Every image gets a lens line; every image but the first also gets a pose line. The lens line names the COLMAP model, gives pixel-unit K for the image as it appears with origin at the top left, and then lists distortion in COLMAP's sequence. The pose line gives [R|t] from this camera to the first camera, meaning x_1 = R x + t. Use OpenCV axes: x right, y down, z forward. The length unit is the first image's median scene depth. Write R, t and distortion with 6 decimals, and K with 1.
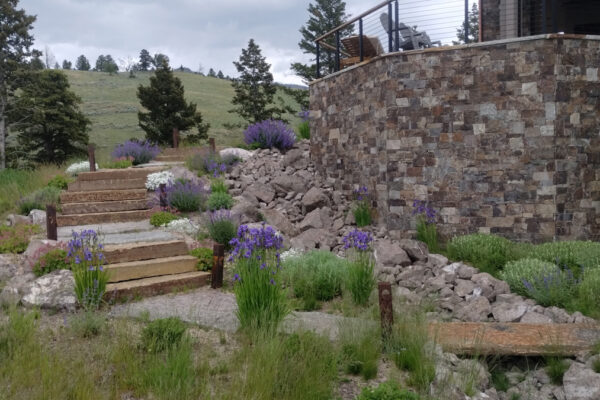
lens RADIAL K [[477.2, 0, 300.0], [0, 477.2, 200.0], [0, 0, 1]] dist [0.036129, -0.001137]
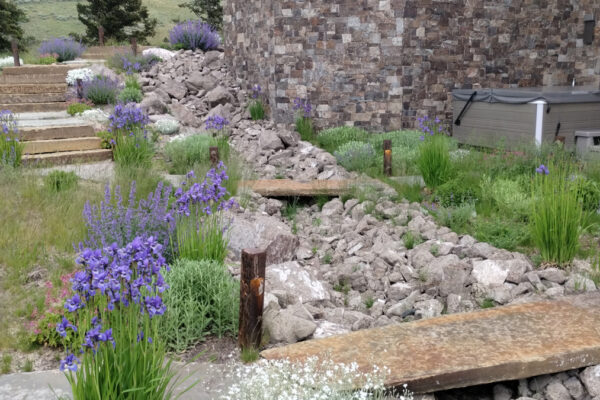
lens RADIAL K [[516.1, 0, 299.8], [0, 516.1, 172.2], [0, 0, 1]] dist [0.058423, -0.062537]
pose [[0.998031, 0.011446, 0.061662, 0.171567], [-0.019003, 0.992174, 0.123409, 0.024755], [-0.059767, -0.124338, 0.990438, -0.300930]]
